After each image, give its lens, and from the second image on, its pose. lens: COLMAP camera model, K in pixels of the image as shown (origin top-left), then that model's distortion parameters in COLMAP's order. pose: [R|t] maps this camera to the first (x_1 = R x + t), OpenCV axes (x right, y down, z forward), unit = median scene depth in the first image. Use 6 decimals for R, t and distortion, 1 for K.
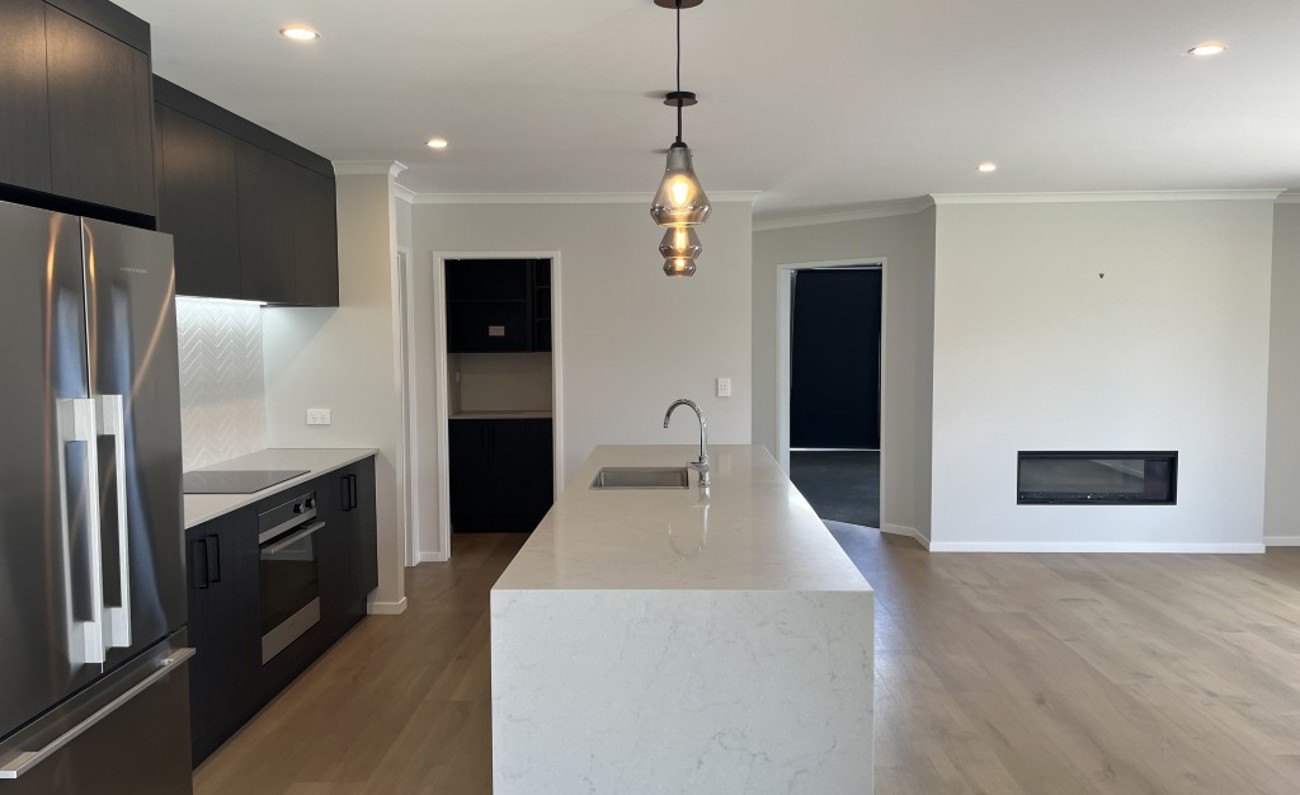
lens RADIAL K [[984.5, 0, 646.9], [0, 984.5, 418.9], [0, 0, 1]] dist [0.119972, -0.164189]
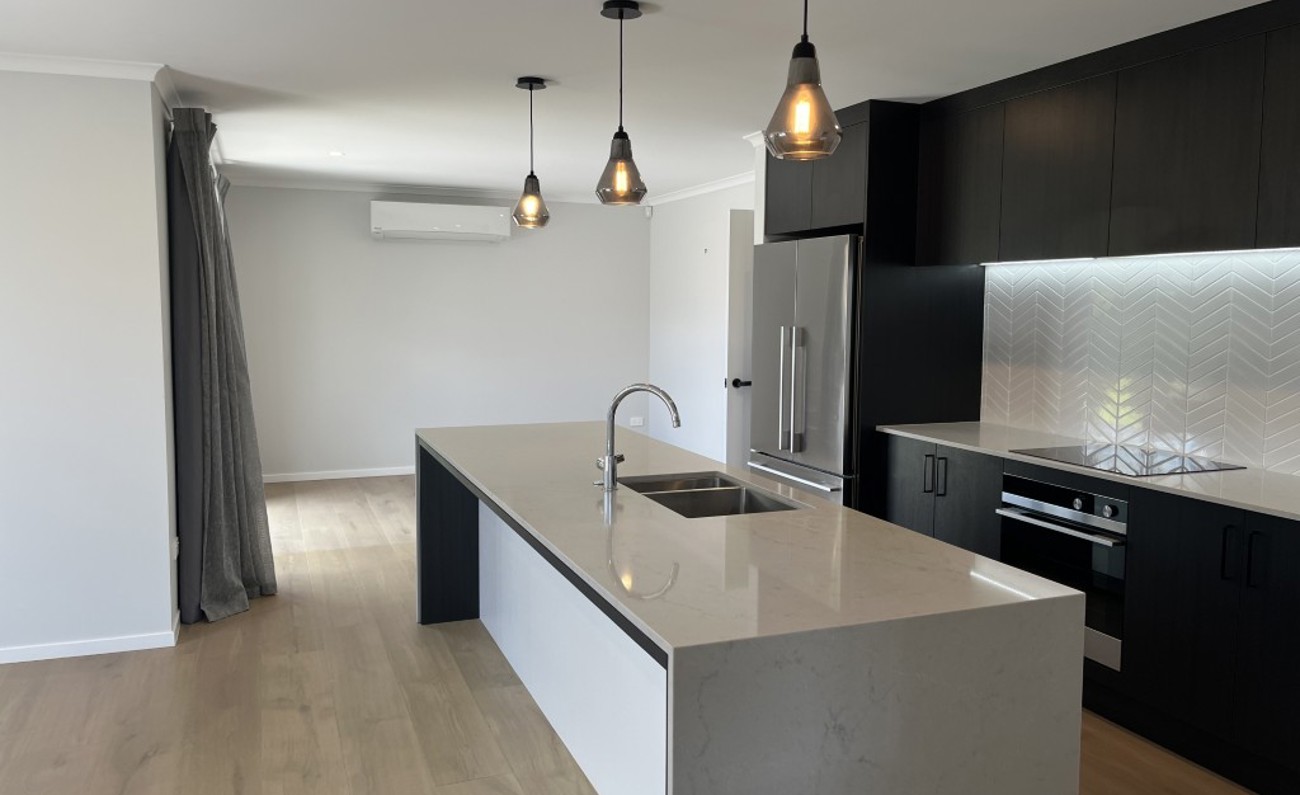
lens RADIAL K [[981.8, 0, 654.5], [0, 981.8, 400.0], [0, 0, 1]] dist [0.062578, -0.081409]
pose [[-0.919703, 0.041125, -0.390456, 0.325335], [-0.033132, 0.982822, 0.181556, -0.144646], [0.391215, 0.179914, -0.902542, 1.724253]]
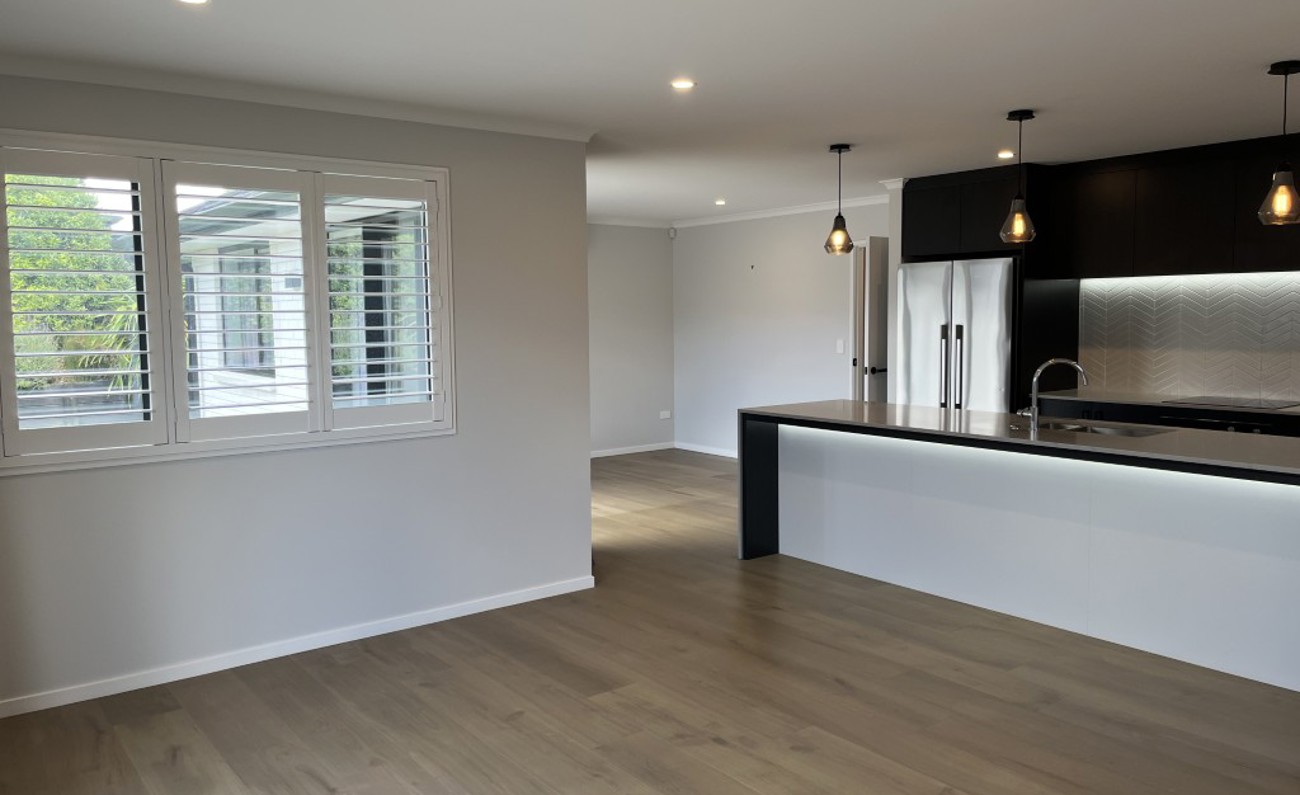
lens RADIAL K [[981.8, 0, 654.5], [0, 981.8, 400.0], [0, 0, 1]] dist [0.062578, -0.081409]
pose [[-0.772484, 0.072520, -0.630879, 1.159477], [-0.039534, 0.986039, 0.161754, -0.142303], [0.633802, 0.149893, -0.758833, 1.631098]]
